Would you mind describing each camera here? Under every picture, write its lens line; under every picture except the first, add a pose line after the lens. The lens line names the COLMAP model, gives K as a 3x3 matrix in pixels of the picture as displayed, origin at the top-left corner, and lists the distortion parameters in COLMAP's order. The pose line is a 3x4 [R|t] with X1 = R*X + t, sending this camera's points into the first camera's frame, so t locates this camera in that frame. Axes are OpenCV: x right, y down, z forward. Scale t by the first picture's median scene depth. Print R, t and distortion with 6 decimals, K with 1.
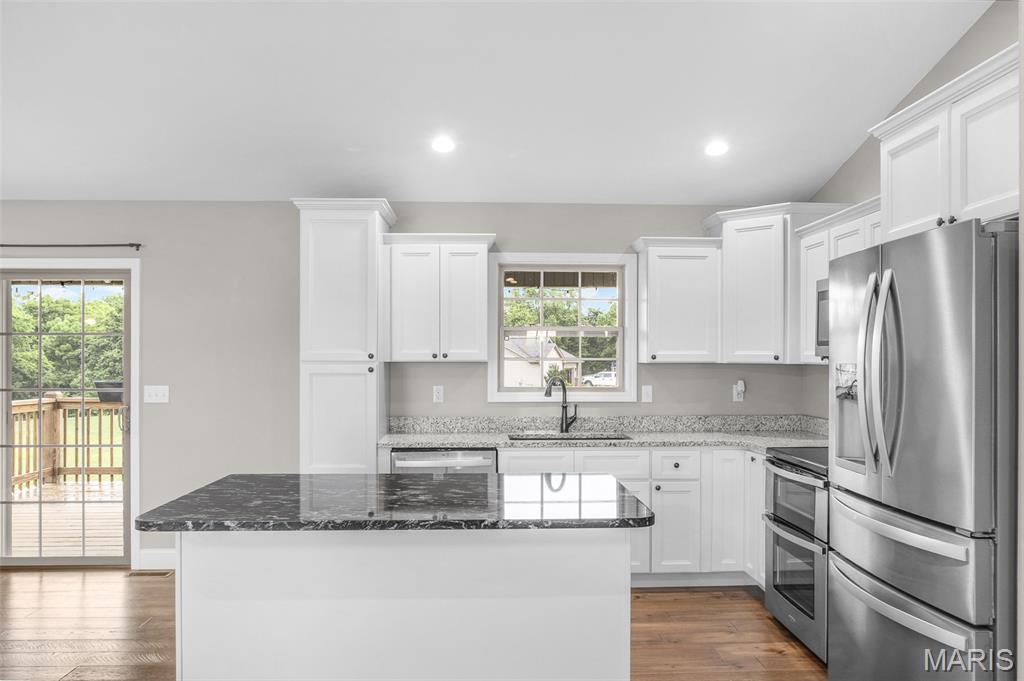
lens RADIAL K [[762.4, 0, 511.9], [0, 762.4, 367.7], [0, 0, 1]] dist [-0.006392, -0.003412]
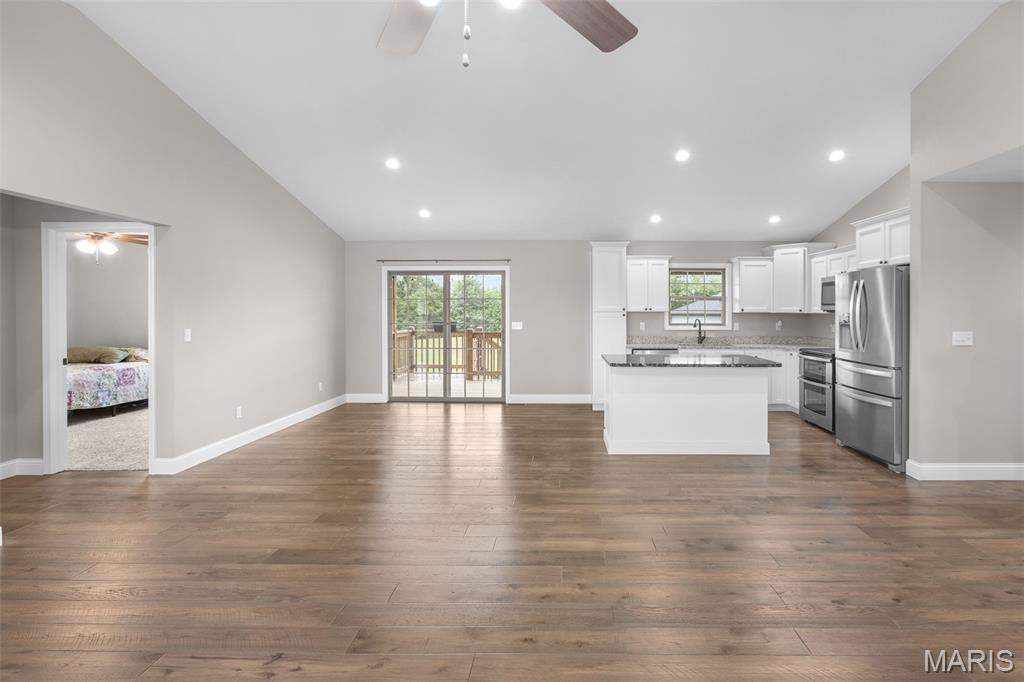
lens RADIAL K [[478.3, 0, 560.9], [0, 478.3, 314.1], [0, 0, 1]] dist [-0.001090, -0.000059]
pose [[0.999015, 0.003046, -0.044272, -0.288921], [-0.003250, 0.999985, -0.004518, 0.006206], [0.044257, 0.004658, 0.999009, -0.437161]]
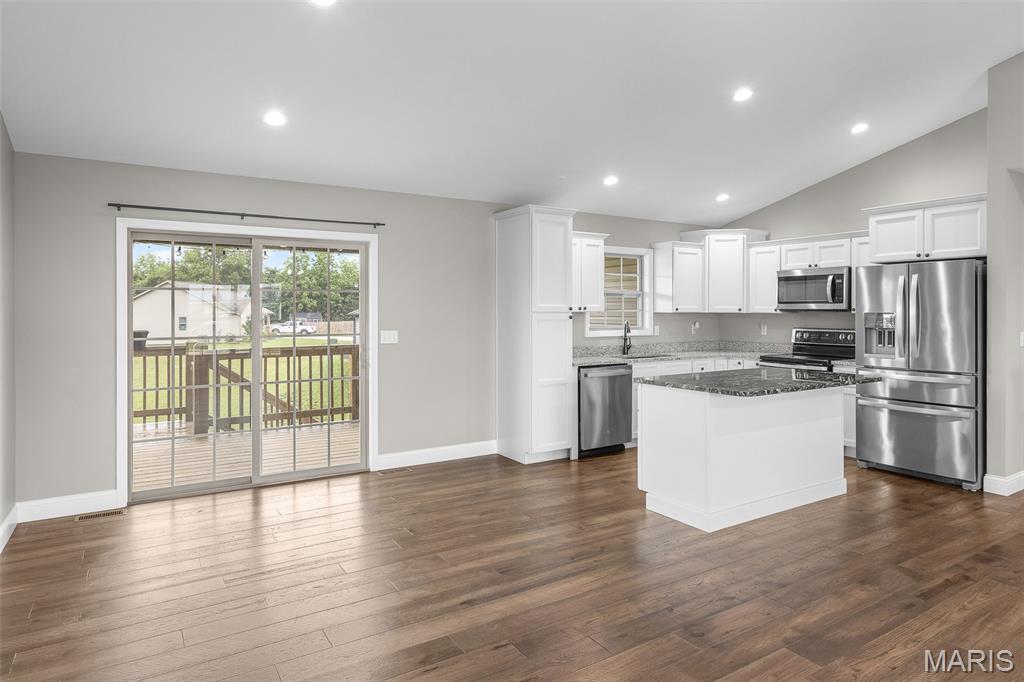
lens RADIAL K [[609.9, 0, 513.9], [0, 609.9, 313.2], [0, 0, 1]] dist [-0.001096, 0.001334]
pose [[0.866897, -0.002831, 0.498479, -0.848734], [0.006206, 0.999968, -0.005114, -0.000057], [-0.498449, 0.007527, 0.866887, -0.036954]]
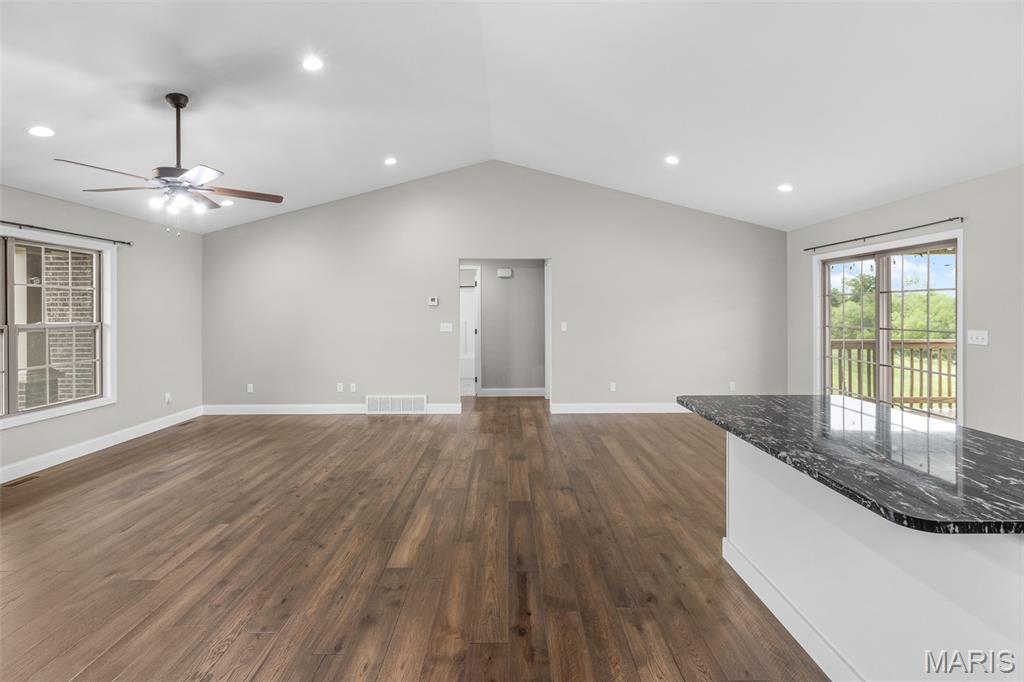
lens RADIAL K [[473.5, 0, 514.9], [0, 473.5, 308.2], [0, 0, 1]] dist [-0.001583, -0.000220]
pose [[-0.029807, -0.001690, -0.999554, 0.327356], [-0.006343, 0.999979, -0.001502, -0.005852], [0.999536, 0.006295, -0.029817, 0.296982]]
